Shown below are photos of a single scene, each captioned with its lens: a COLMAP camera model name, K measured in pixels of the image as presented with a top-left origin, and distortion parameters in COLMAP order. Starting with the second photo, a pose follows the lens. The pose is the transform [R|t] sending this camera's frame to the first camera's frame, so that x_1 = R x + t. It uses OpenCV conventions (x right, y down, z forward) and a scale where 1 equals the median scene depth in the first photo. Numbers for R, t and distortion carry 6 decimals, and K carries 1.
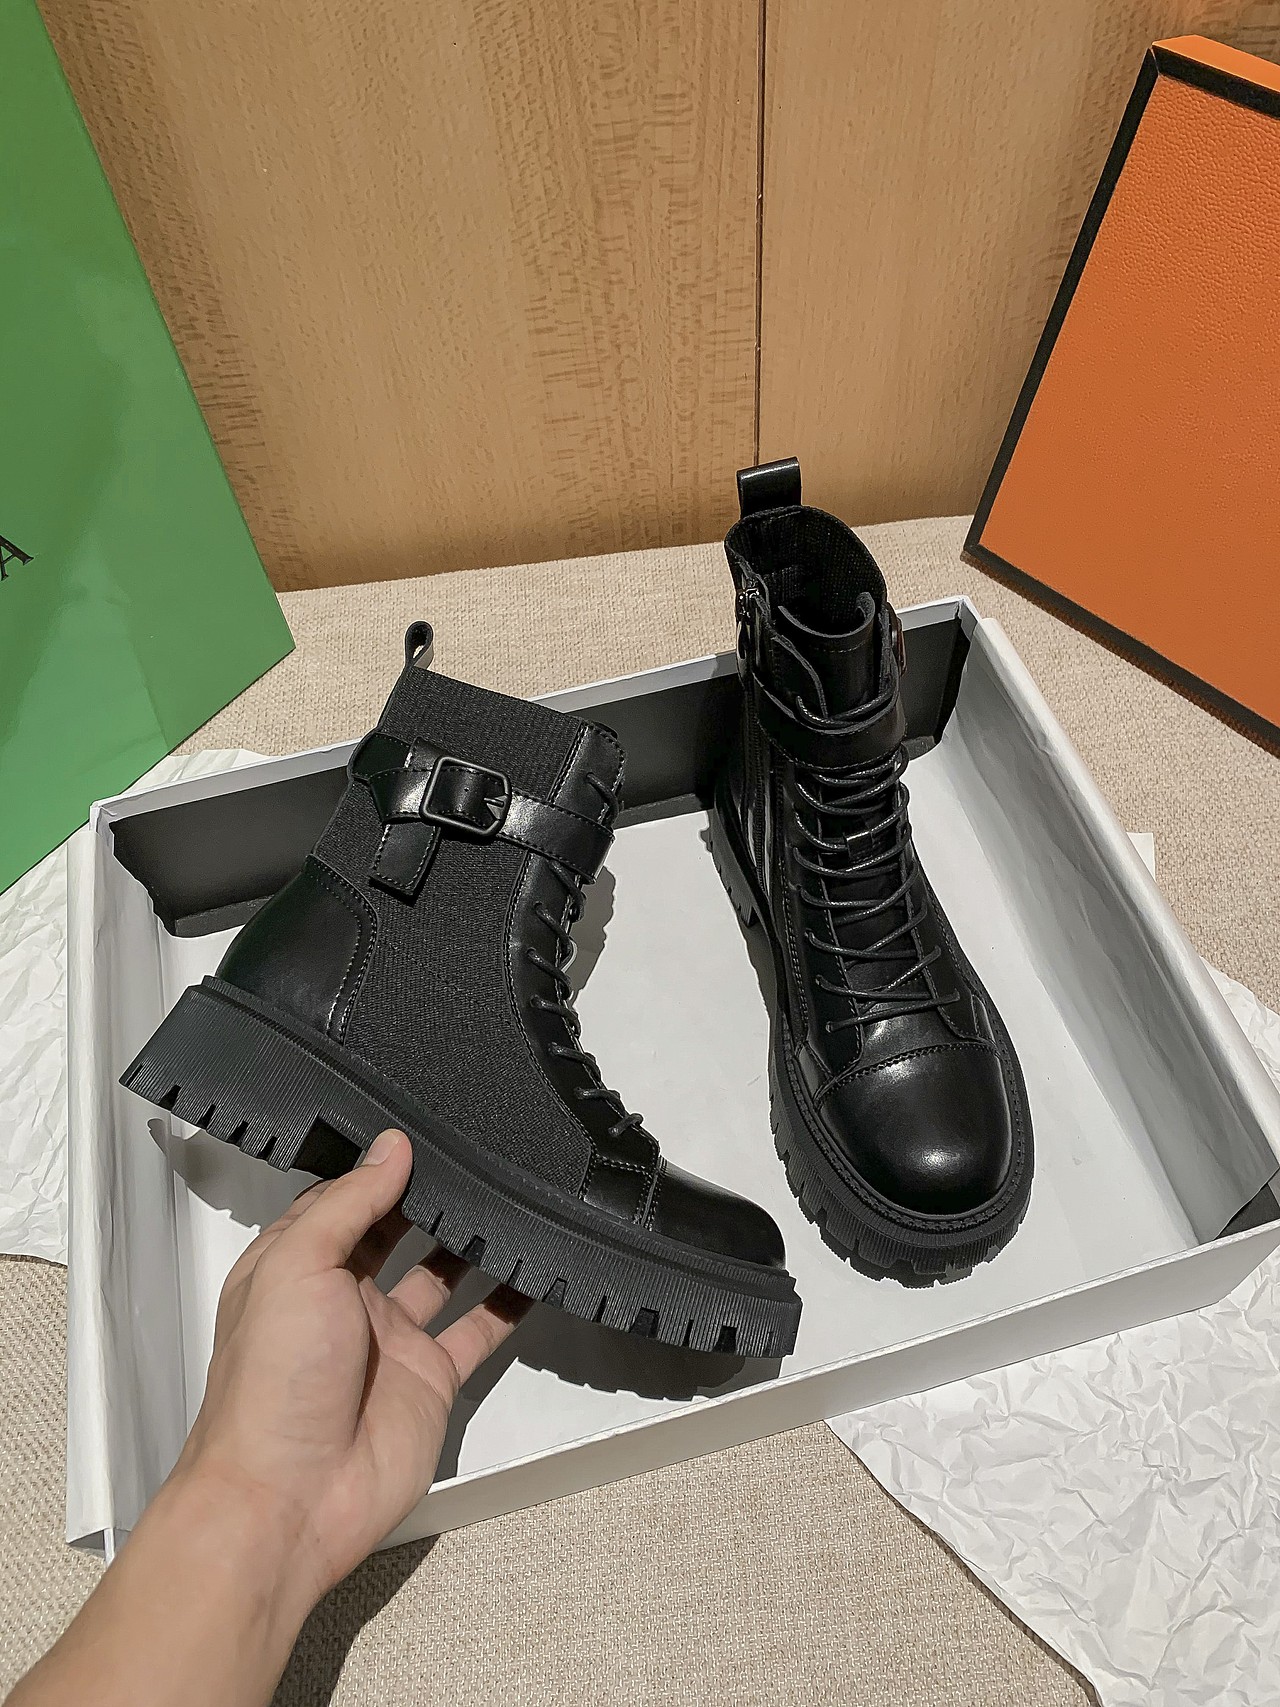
lens RADIAL K [[1308.5, 0, 646.8], [0, 1308.5, 849.7], [0, 0, 1]] dist [0.001236, 0.003966]
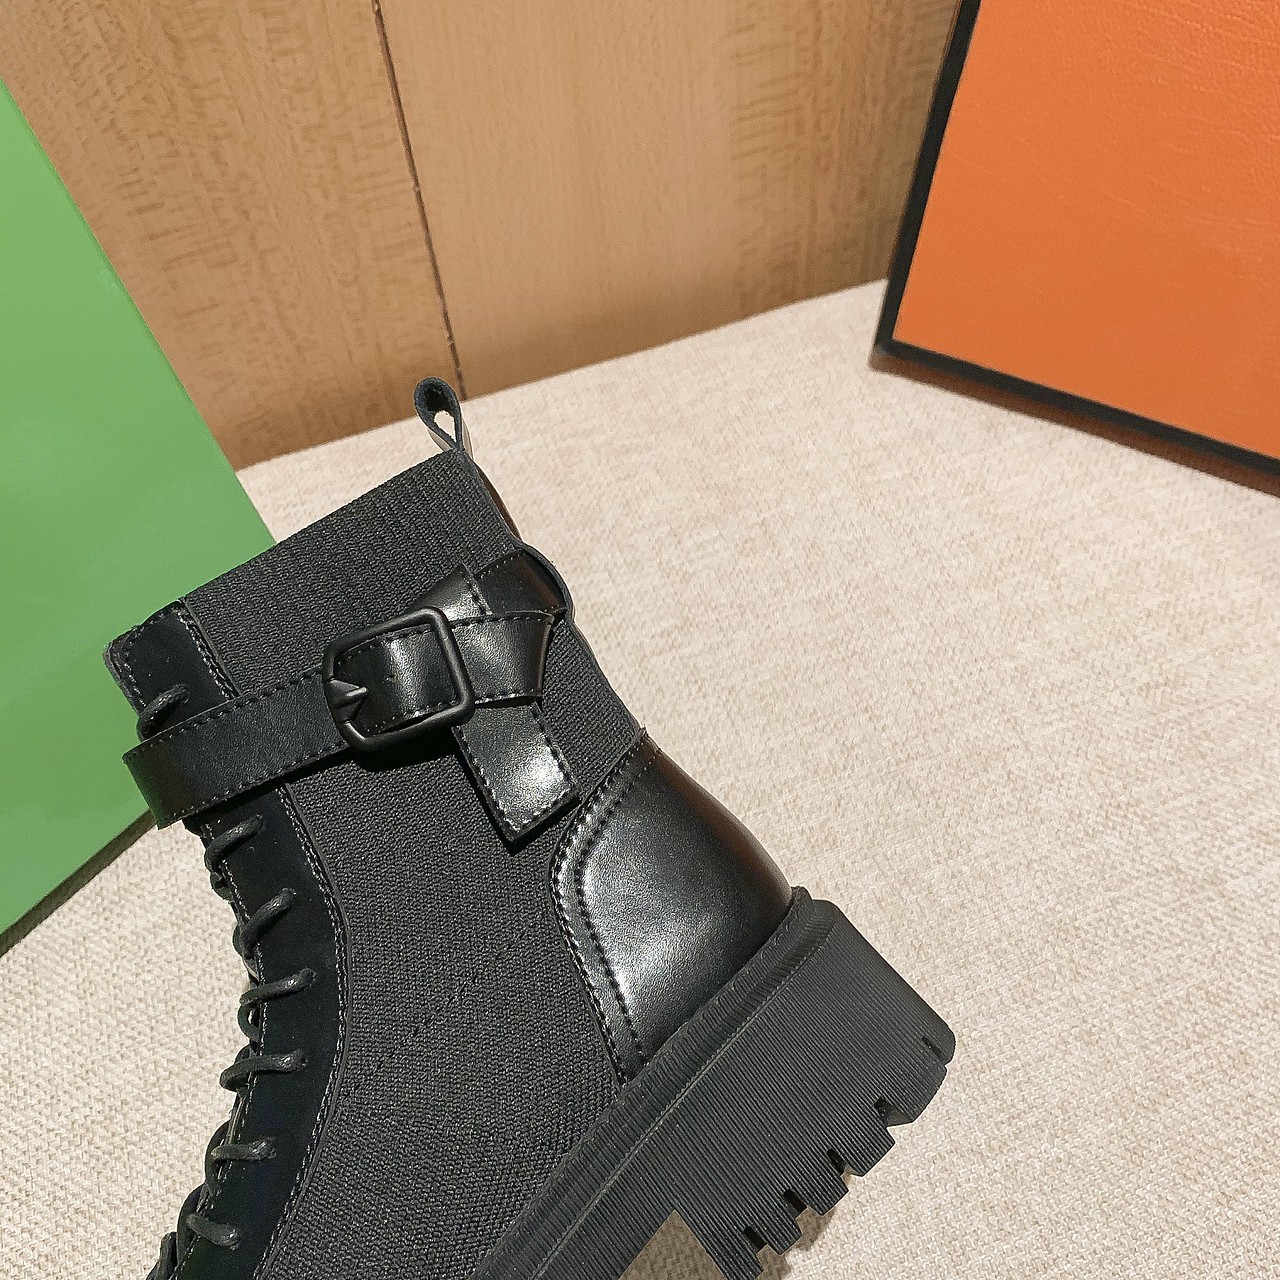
lens RADIAL K [[1321.7, 0, 622.4], [0, 1321.7, 615.1], [0, 0, 1]] dist [0.007636, 0.008808]
pose [[0.967454, -0.204611, 0.148886, 0.033392], [0.211994, 0.976631, -0.035363, -0.065041], [-0.138171, 0.065775, 0.988222, 0.181234]]
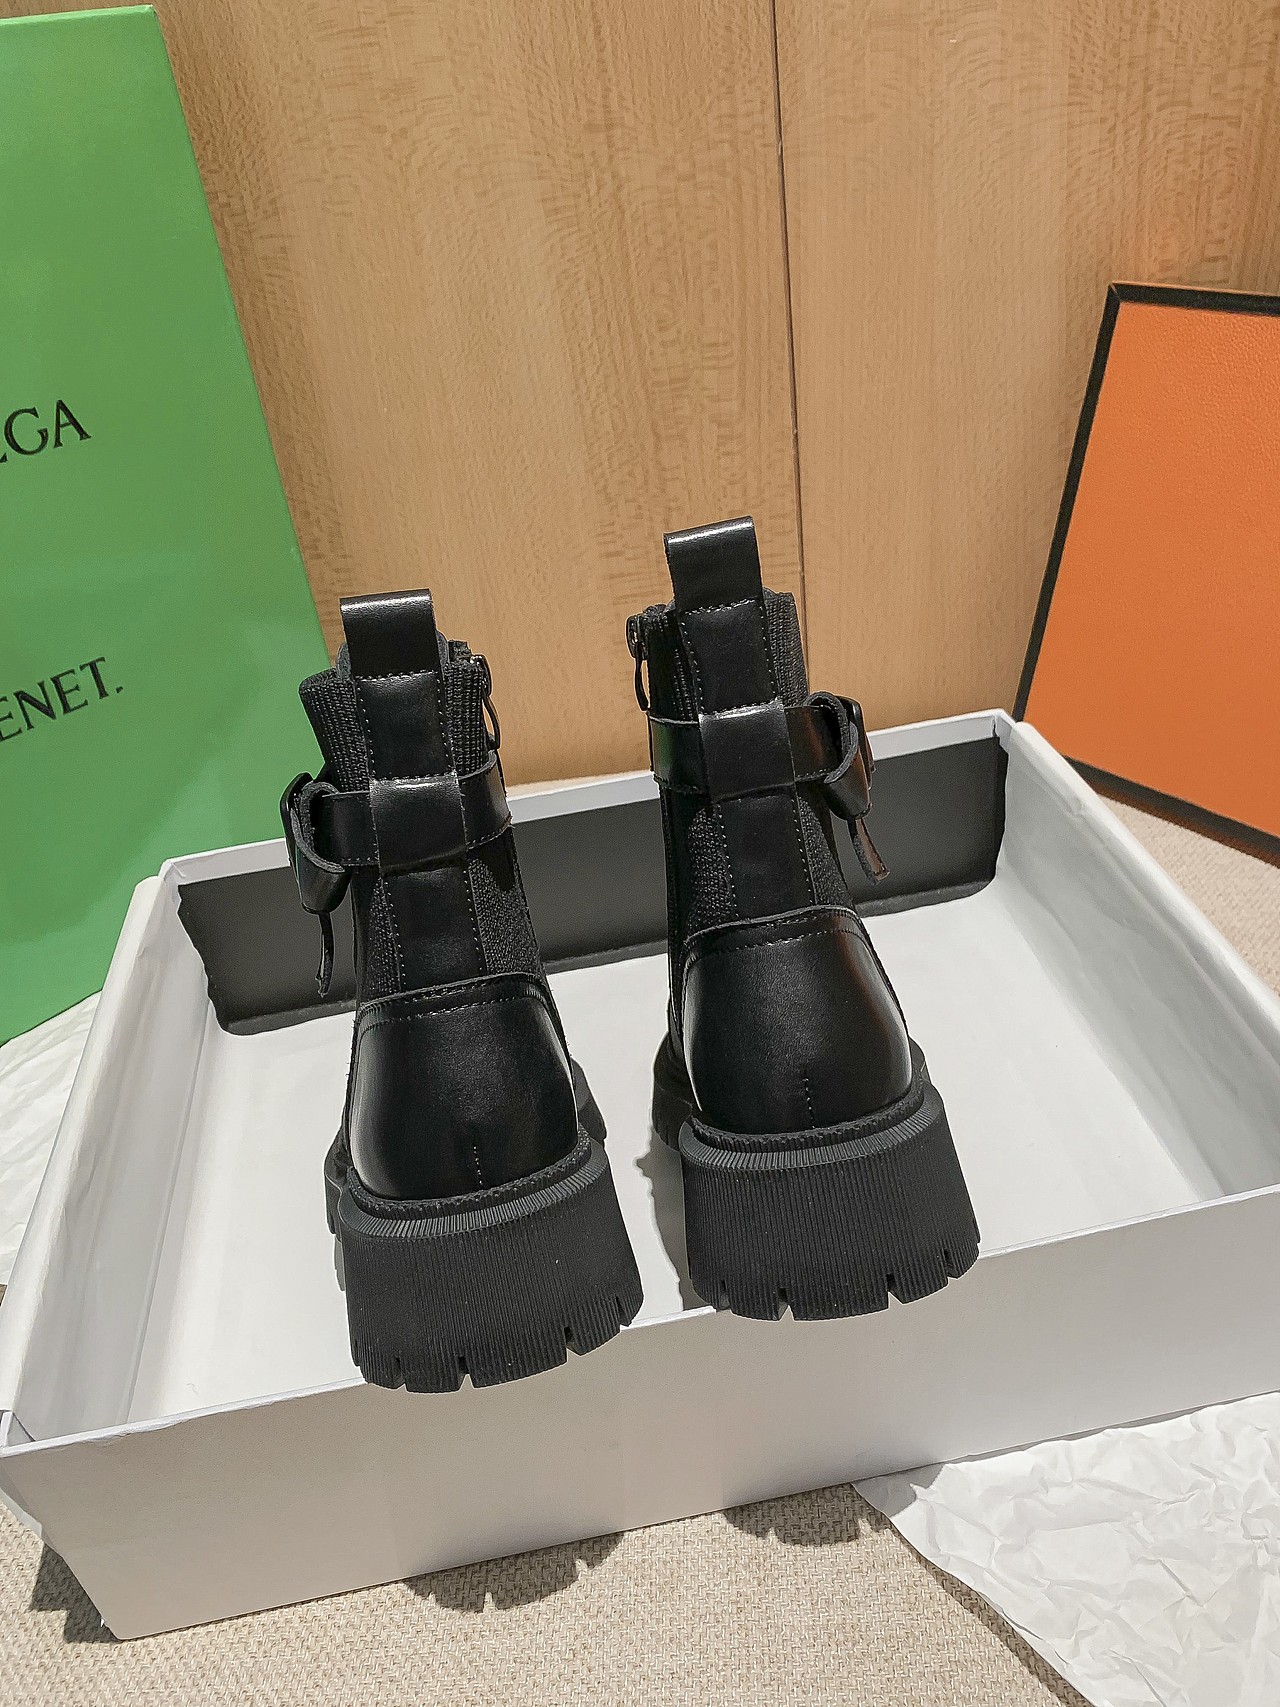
lens RADIAL K [[1319.5, 0, 640.0], [0, 1319.5, 853.5], [0, 0, 1]] dist [0.002281, -0.004152]
pose [[0.994465, -0.000689, -0.105061, 0.070468], [-0.039603, 0.923760, -0.380920, 0.304049], [0.097314, 0.382972, 0.918620, 0.039792]]
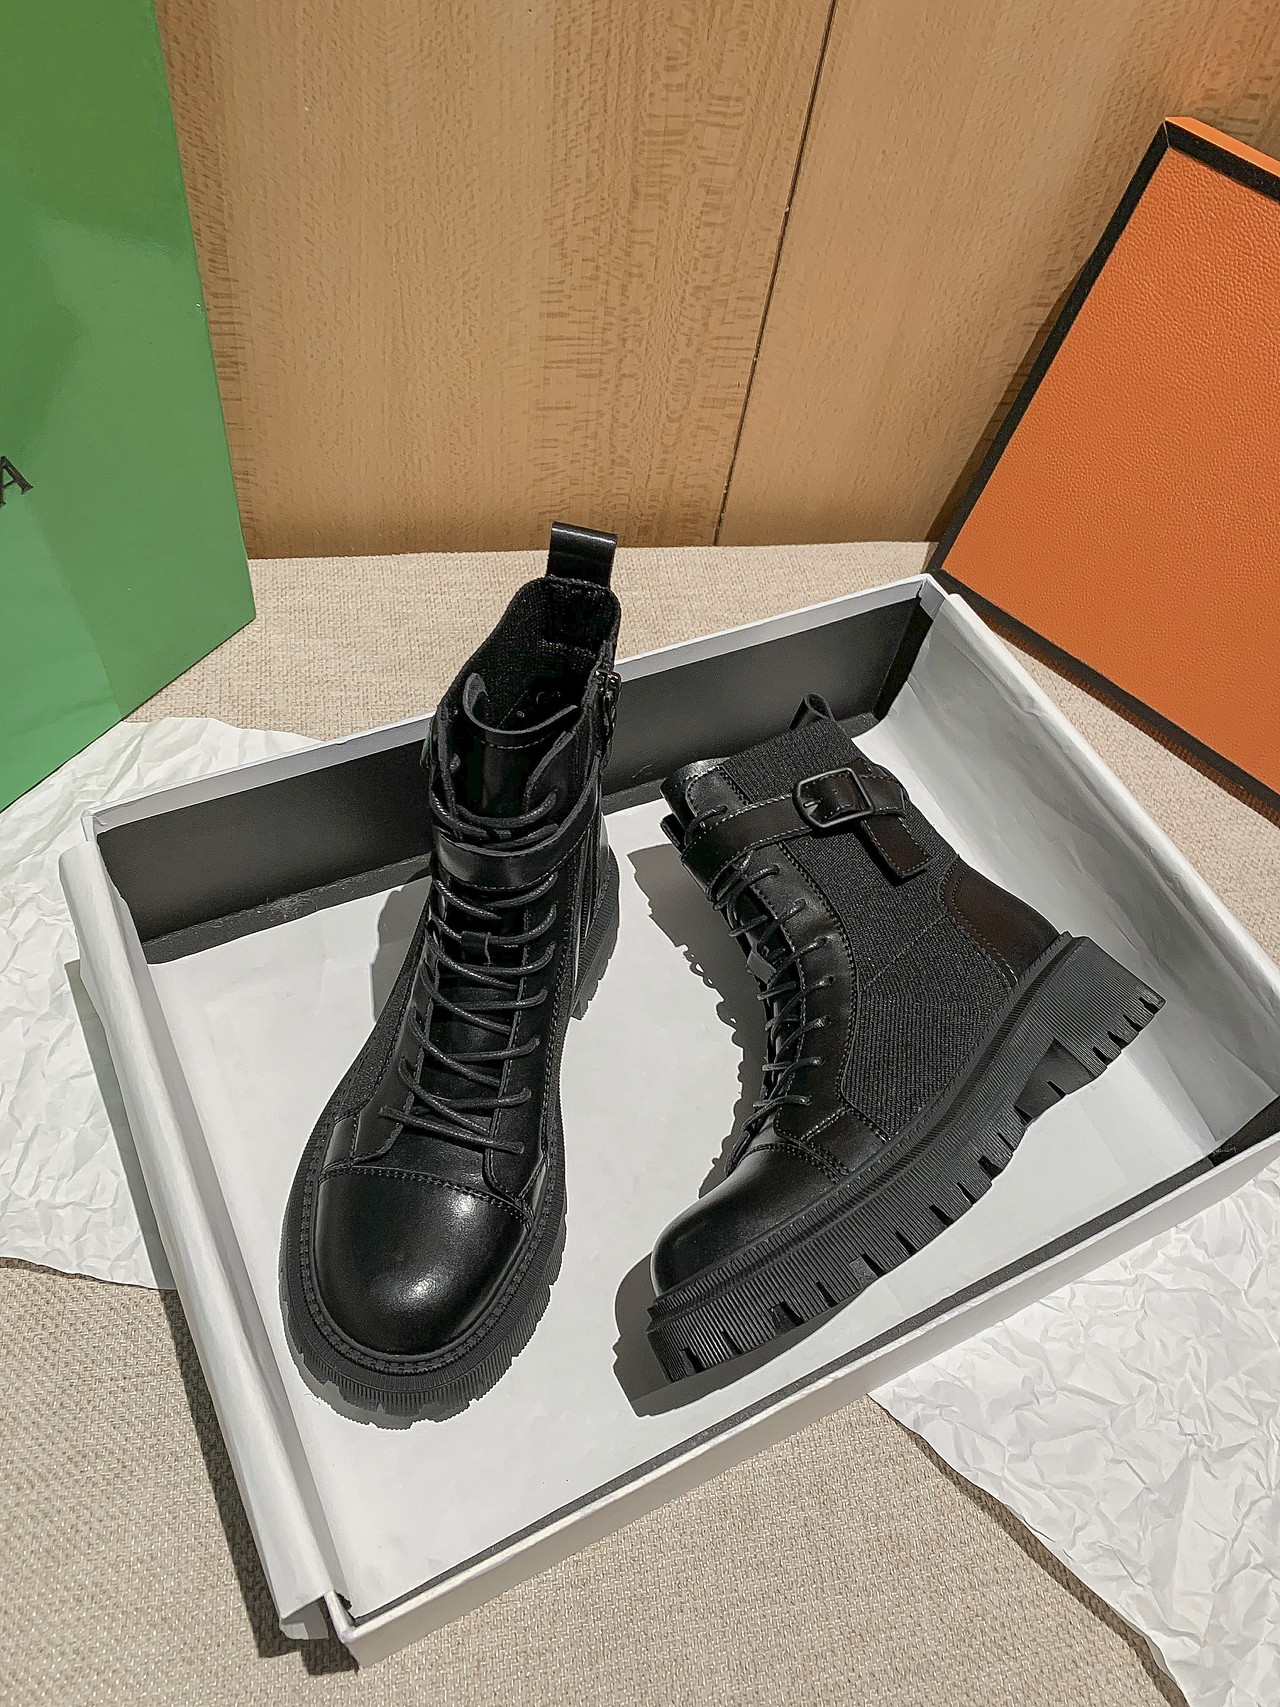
lens RADIAL K [[1304.6, 0, 663.8], [0, 1304.6, 844.1], [0, 0, 1]] dist [-0.006738, 0.013724]
pose [[0.978985, 0.040277, 0.199913, -0.189392], [-0.034130, 0.998835, -0.034100, 0.035596], [-0.201054, 0.026560, 0.979220, 0.030849]]
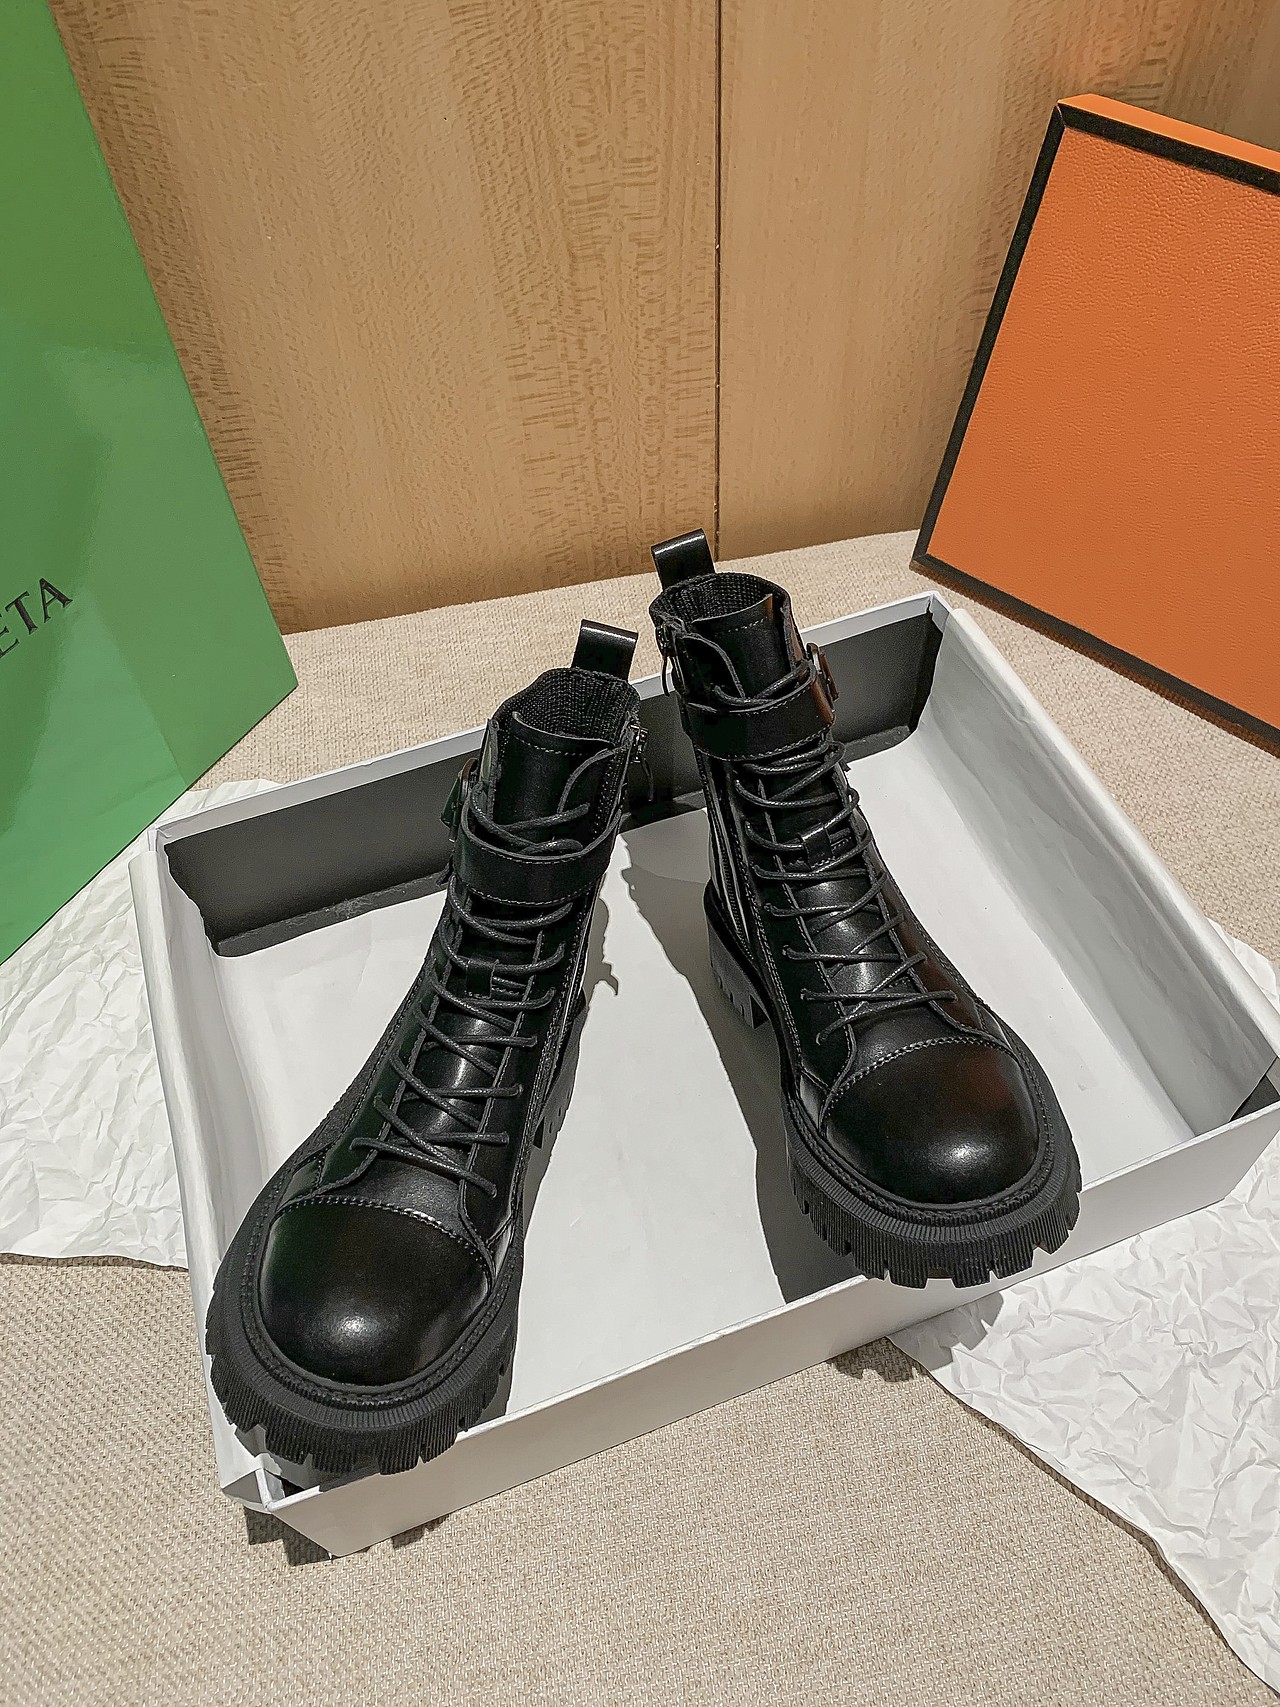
lens RADIAL K [[1301.4, 0, 650.7], [0, 1301.4, 850.7], [0, 0, 1]] dist [0.000000, 0.005814]
pose [[0.994928, -0.069382, 0.072837, -0.084039], [0.072936, 0.996213, -0.047321, 0.056579], [-0.069278, 0.052393, 0.996221, -0.064872]]
